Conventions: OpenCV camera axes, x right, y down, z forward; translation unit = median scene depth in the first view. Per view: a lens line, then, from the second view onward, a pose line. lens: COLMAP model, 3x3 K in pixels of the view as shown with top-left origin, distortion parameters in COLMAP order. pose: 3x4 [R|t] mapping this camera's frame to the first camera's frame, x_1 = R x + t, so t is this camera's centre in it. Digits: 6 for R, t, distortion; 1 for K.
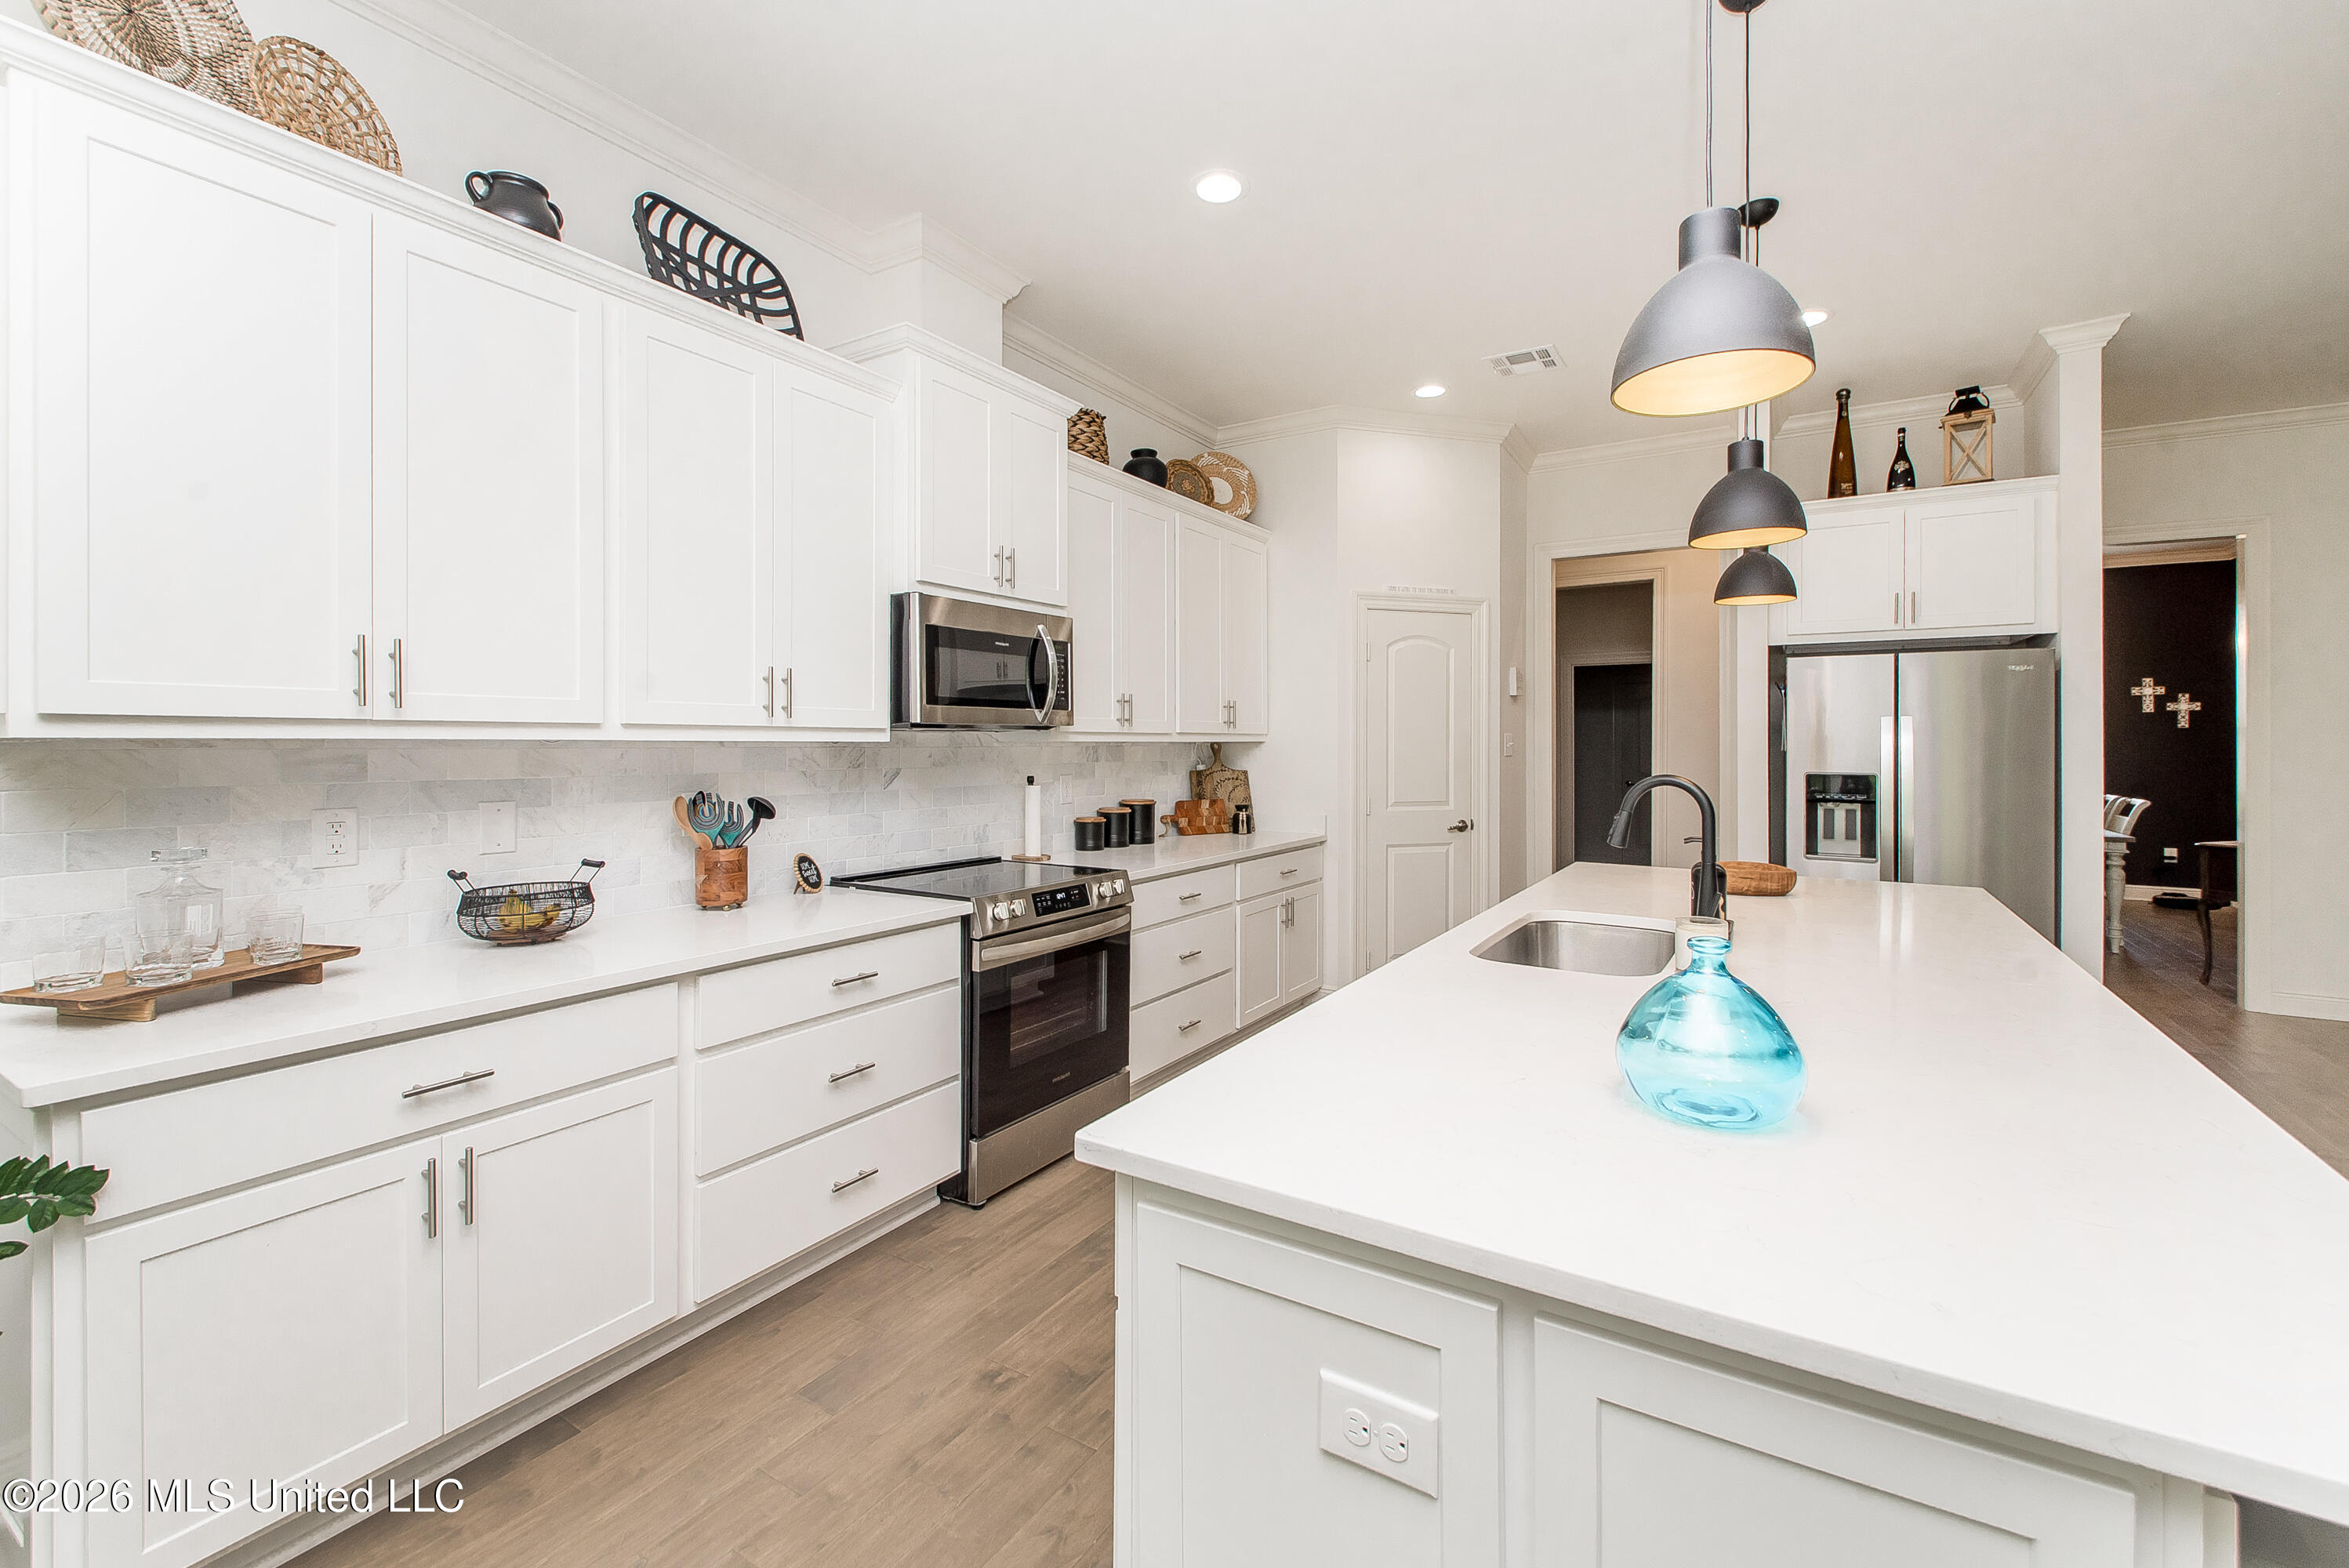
lens RADIAL K [[980.3, 0, 1169.7], [0, 980.3, 727.8], [0, 0, 1]] dist [0.008242, -0.003917]
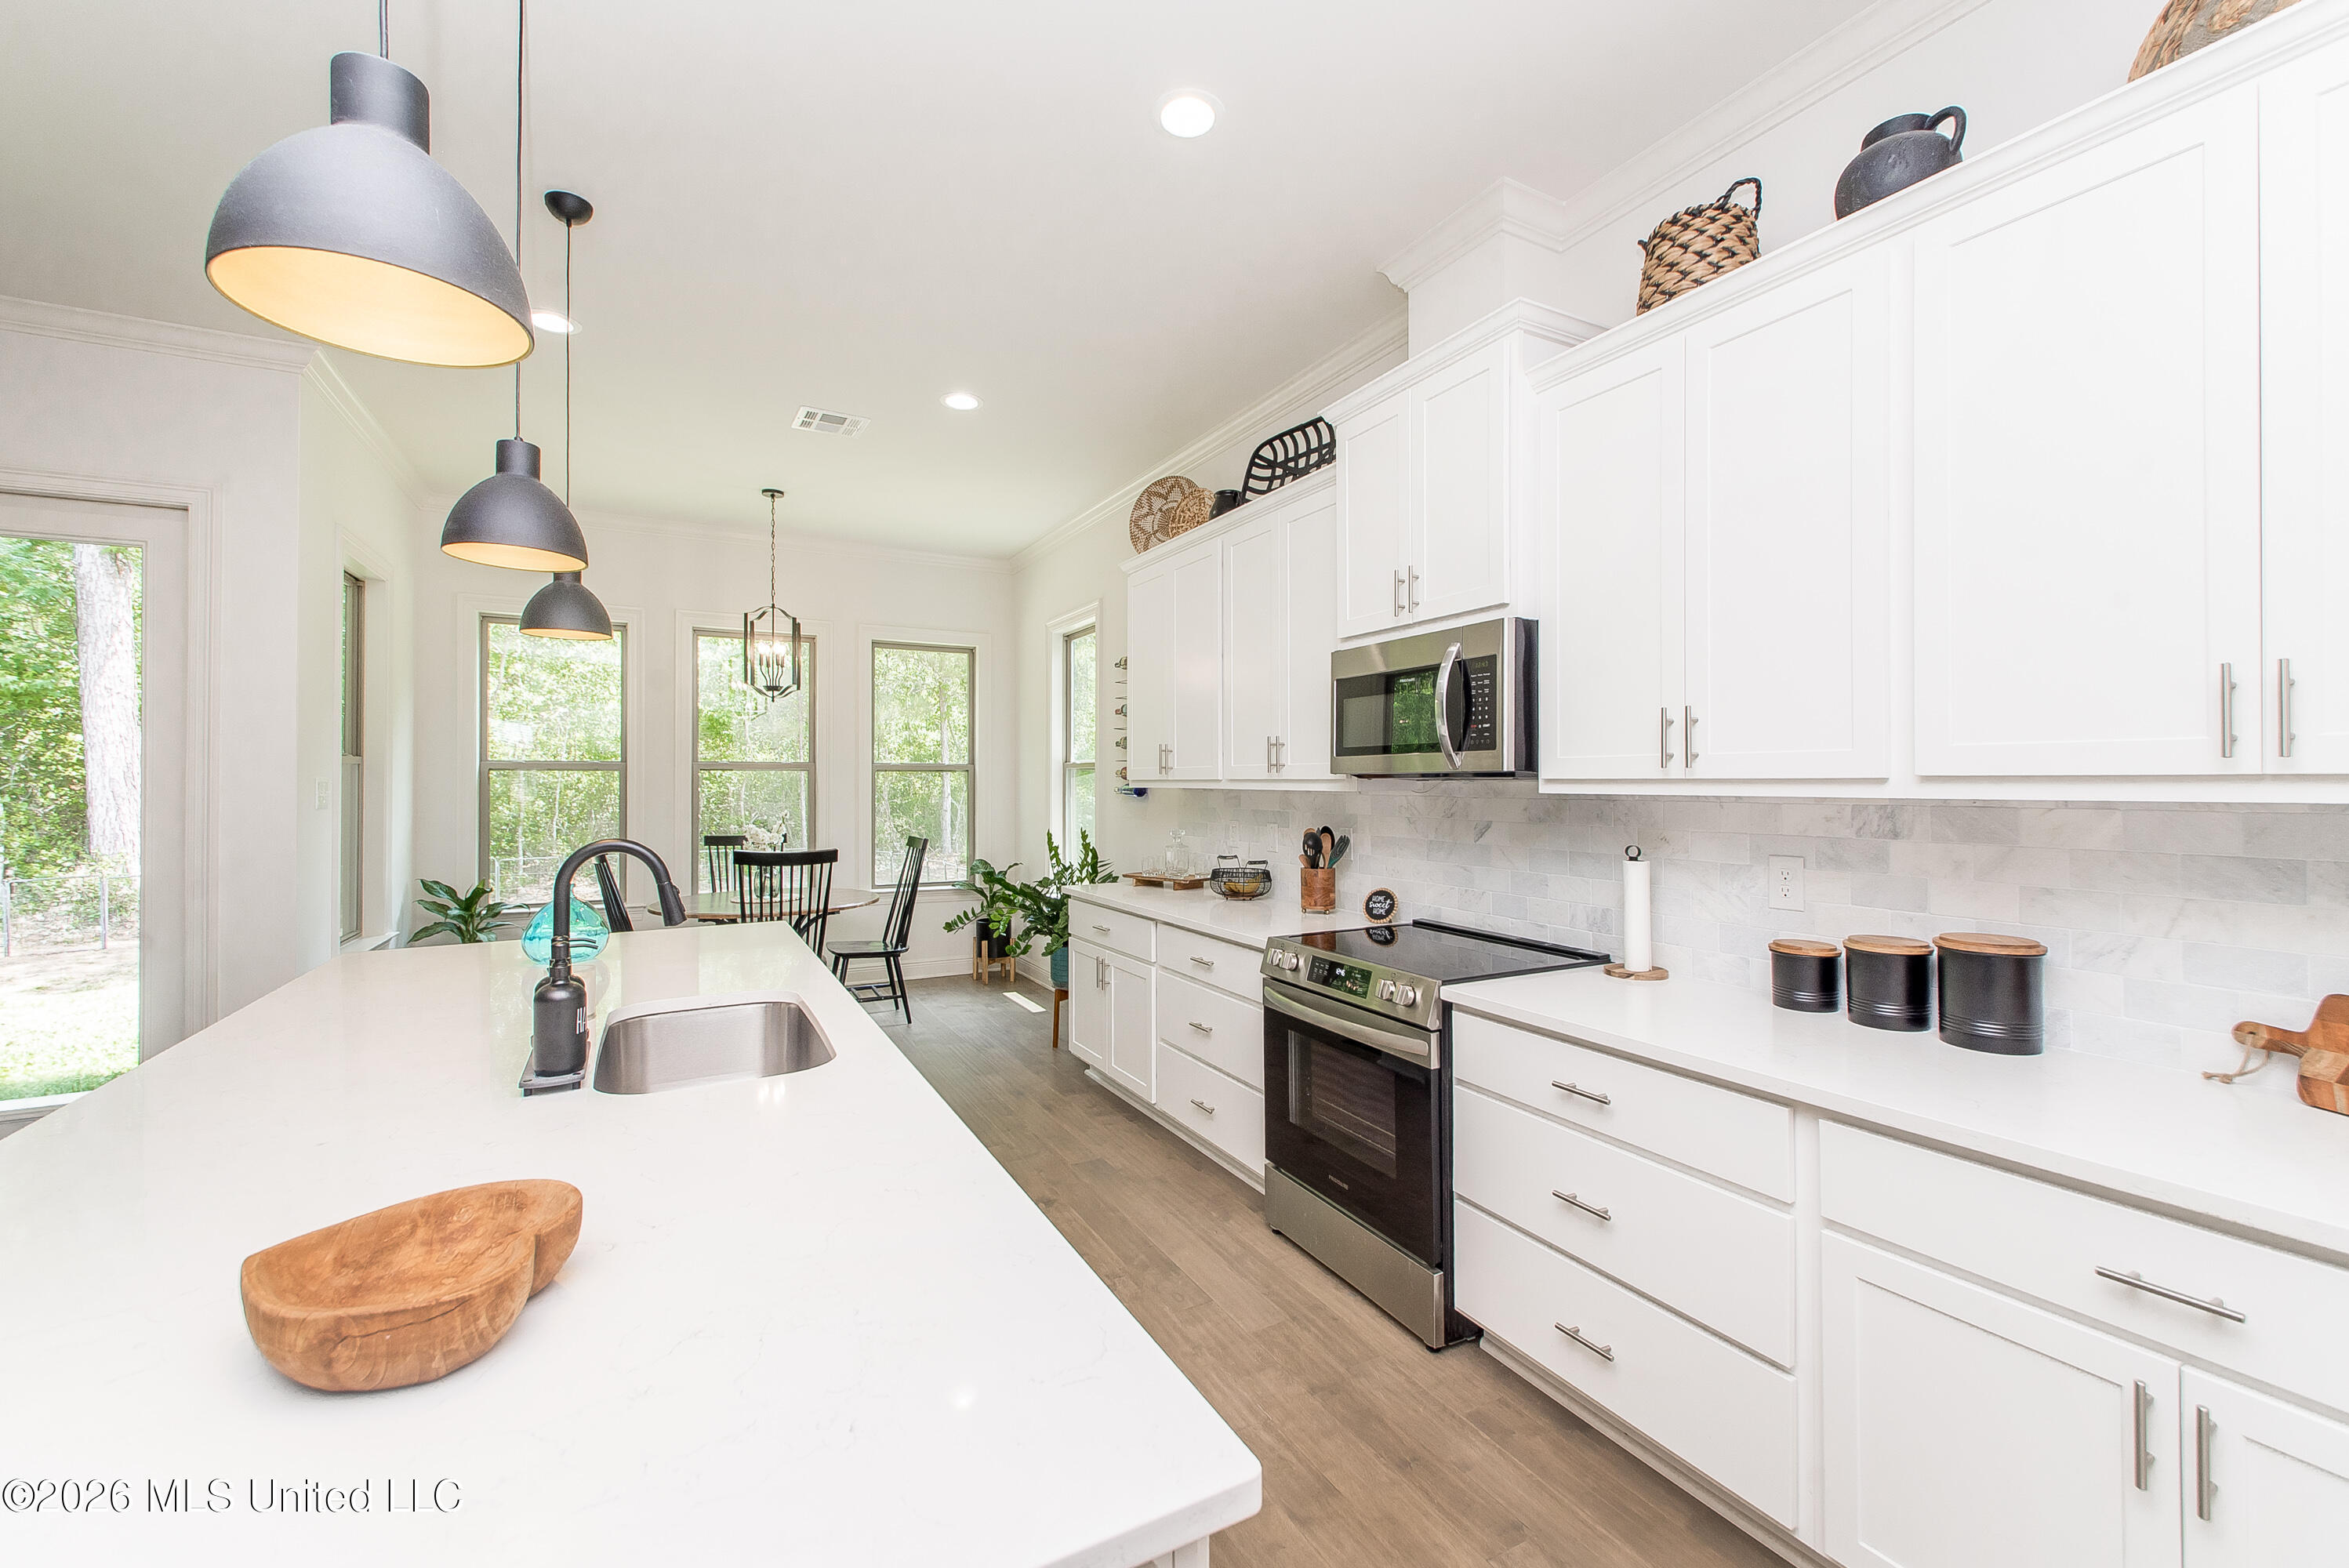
lens RADIAL K [[980.3, 0, 1219.7], [0, 980.3, 777.0], [0, 0, 1]] dist [0.008242, -0.003917]
pose [[-0.472464, -0.005712, -0.881331, 0.804912], [0.011869, 0.999847, -0.012842, 0.011051], [0.881270, -0.016528, -0.472324, 1.515432]]
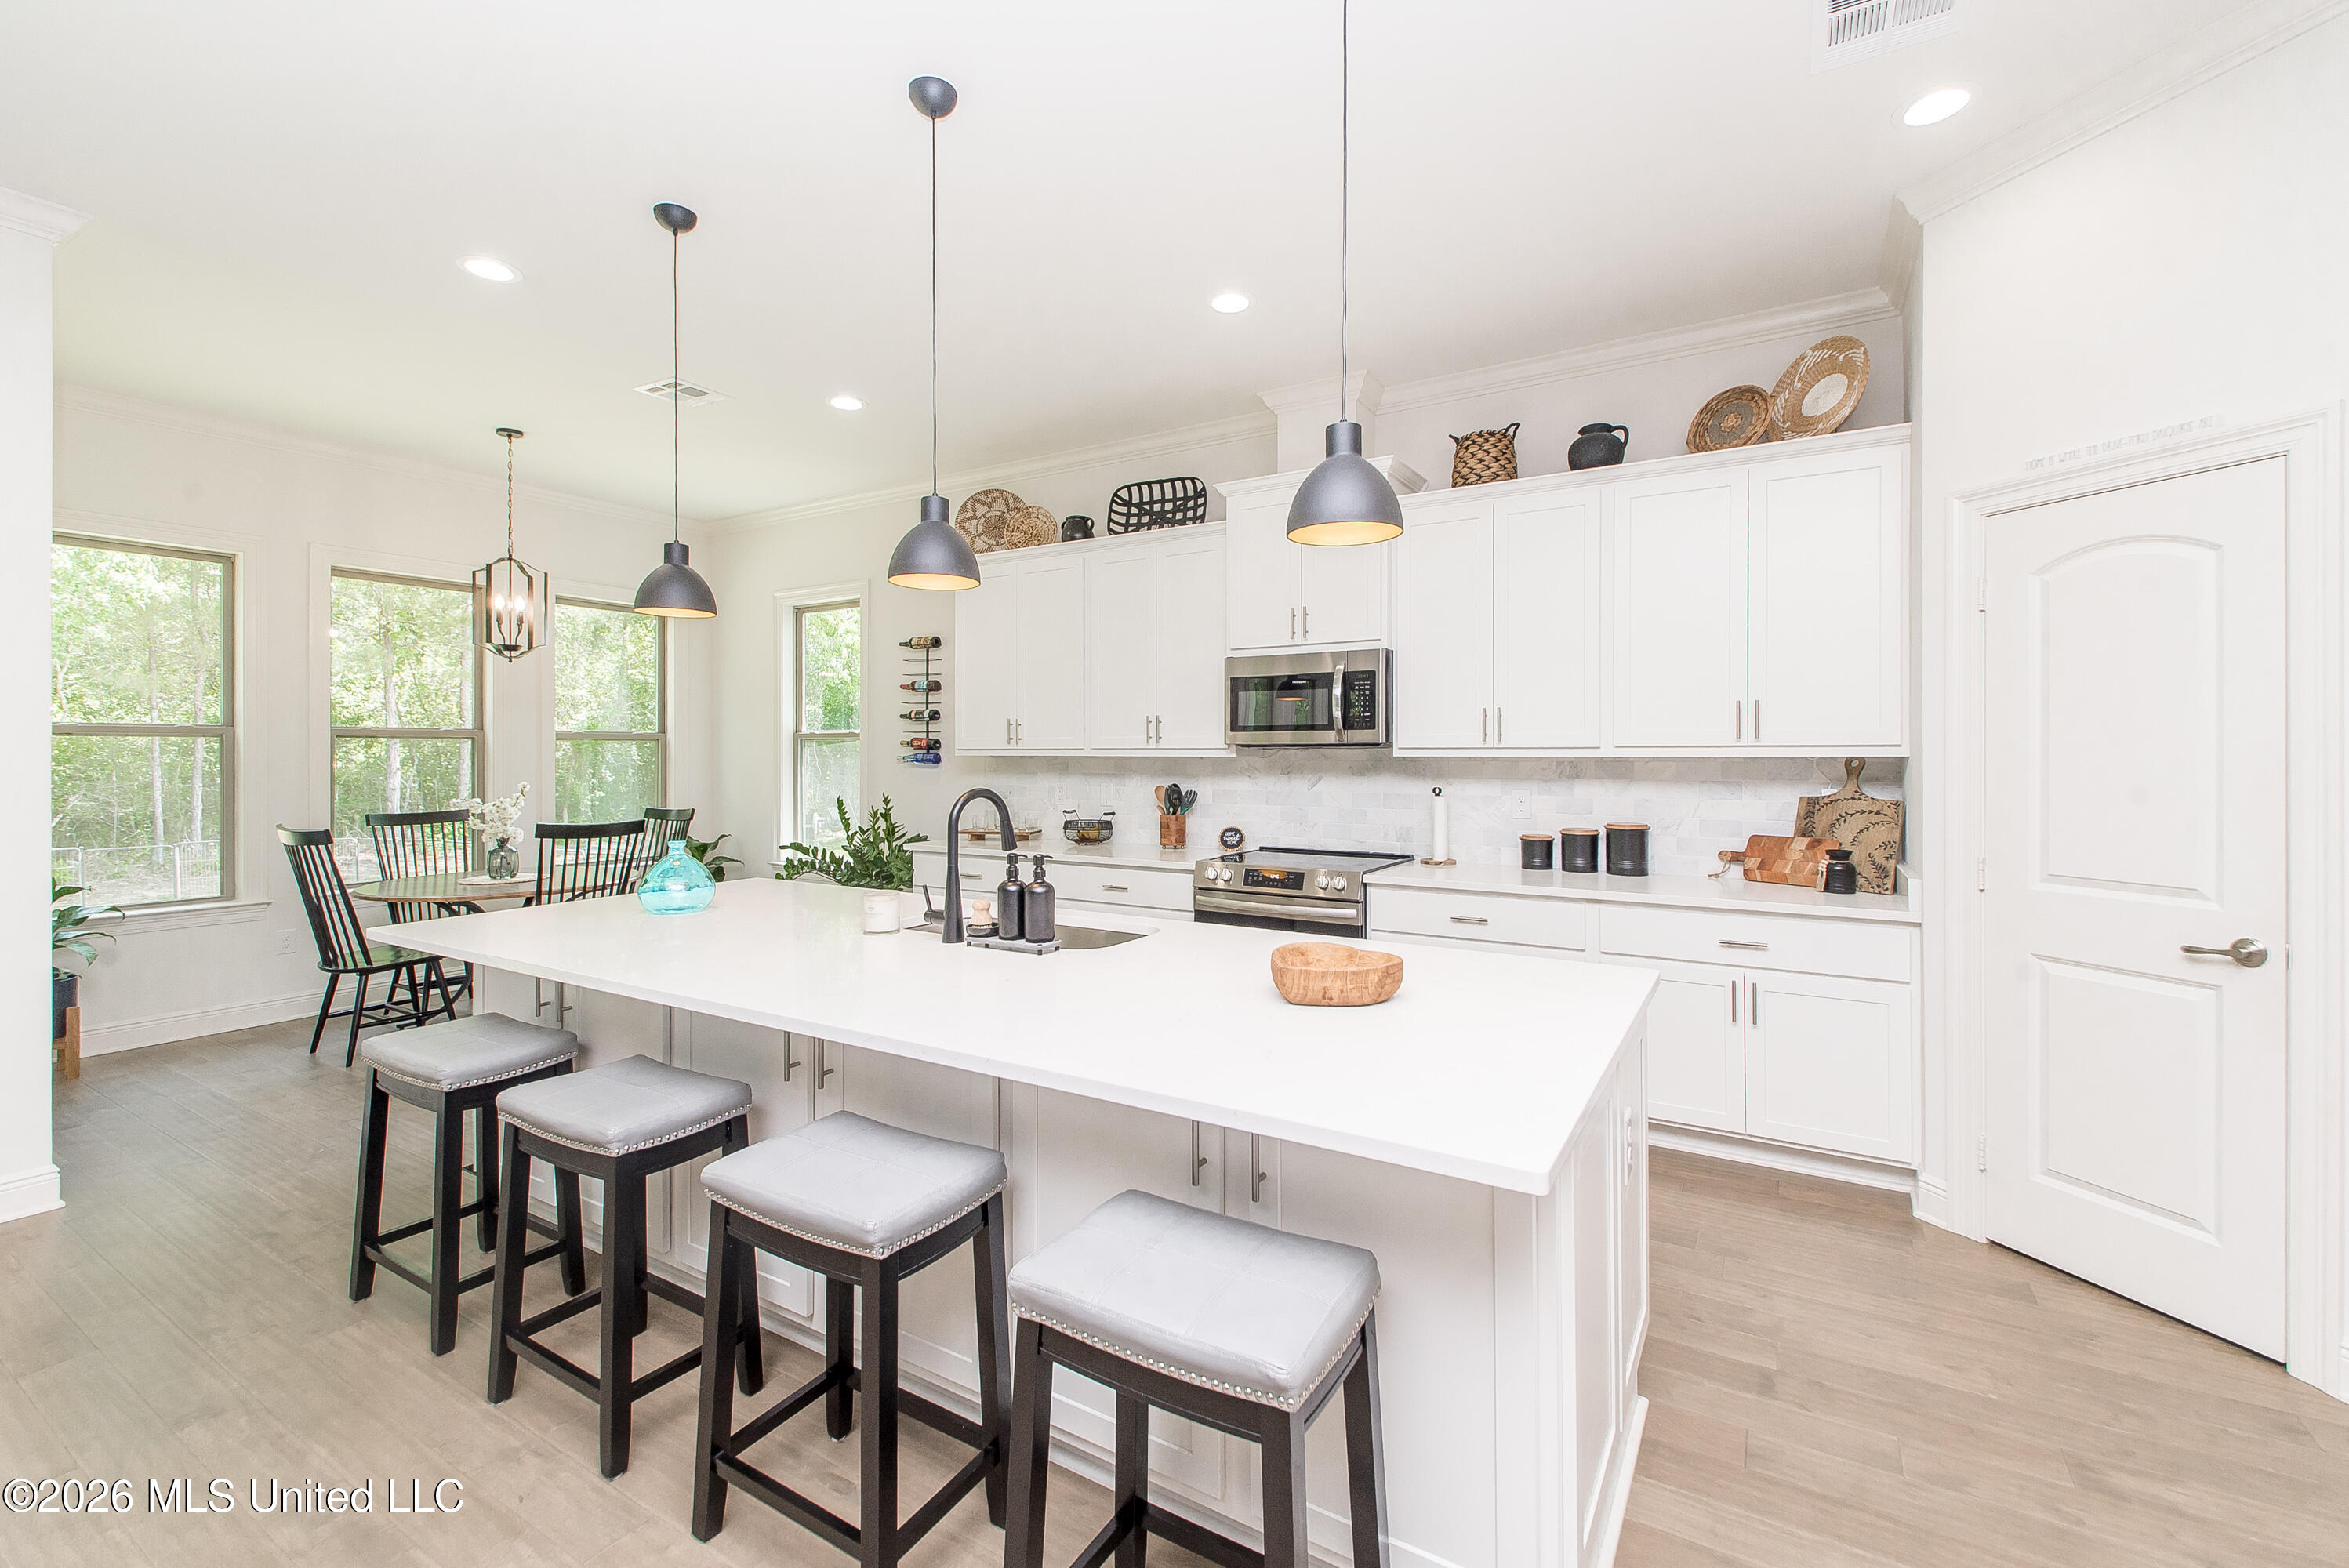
lens RADIAL K [[980.3, 0, 1227.6], [0, 980.3, 746.4], [0, 0, 1]] dist [0.008242, -0.003917]
pose [[0.042390, -0.008799, -0.999062, 1.354994], [0.014494, 0.999861, -0.008191, 0.011474], [0.998996, -0.014133, 0.042512, 1.017470]]
